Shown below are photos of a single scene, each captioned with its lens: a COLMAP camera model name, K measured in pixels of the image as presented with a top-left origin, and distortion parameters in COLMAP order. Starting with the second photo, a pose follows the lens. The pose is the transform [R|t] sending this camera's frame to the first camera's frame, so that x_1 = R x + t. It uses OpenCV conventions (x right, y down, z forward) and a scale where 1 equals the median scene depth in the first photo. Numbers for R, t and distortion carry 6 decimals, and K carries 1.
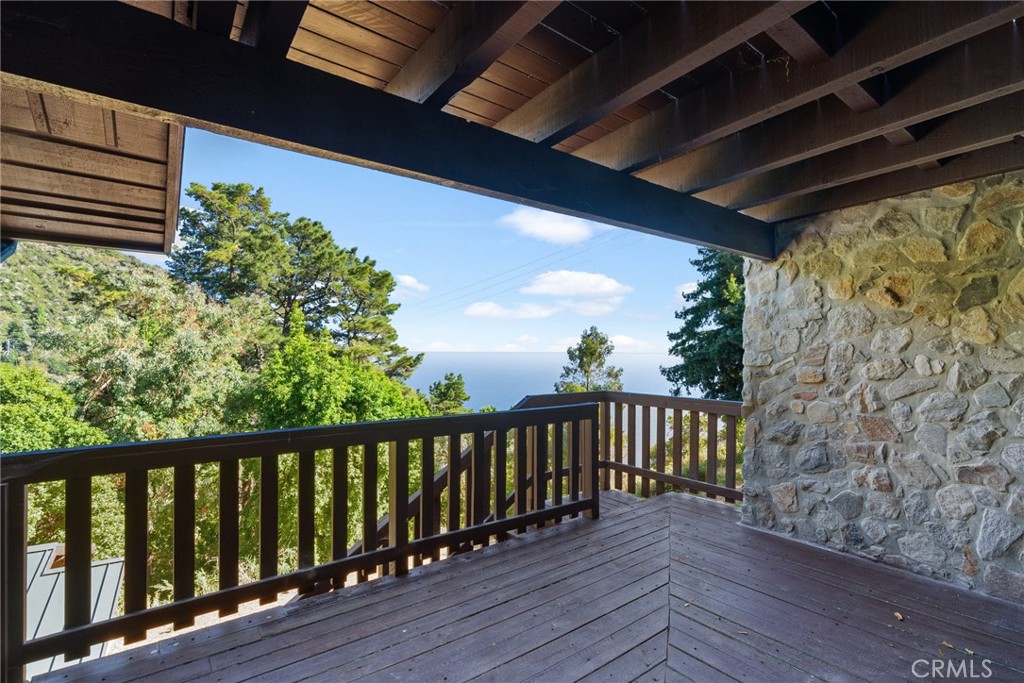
lens RADIAL K [[471.0, 0, 514.6], [0, 471.0, 353.4], [0, 0, 1]] dist [-0.000648, -0.000022]
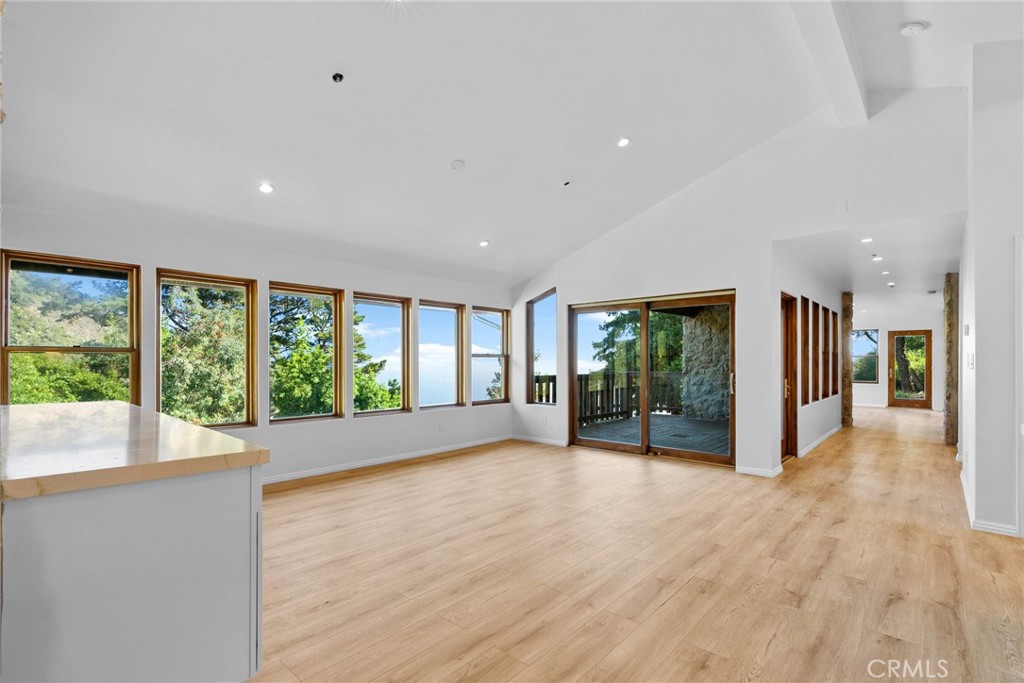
lens RADIAL K [[473.2, 0, 508.6], [0, 473.2, 363.8], [0, 0, 1]] dist [0.001030, 0.000106]
pose [[0.984203, -0.006568, 0.176922, -0.106442], [0.005874, 0.999973, 0.004447, 0.005460], [-0.176946, -0.003338, 0.984215, -0.161484]]
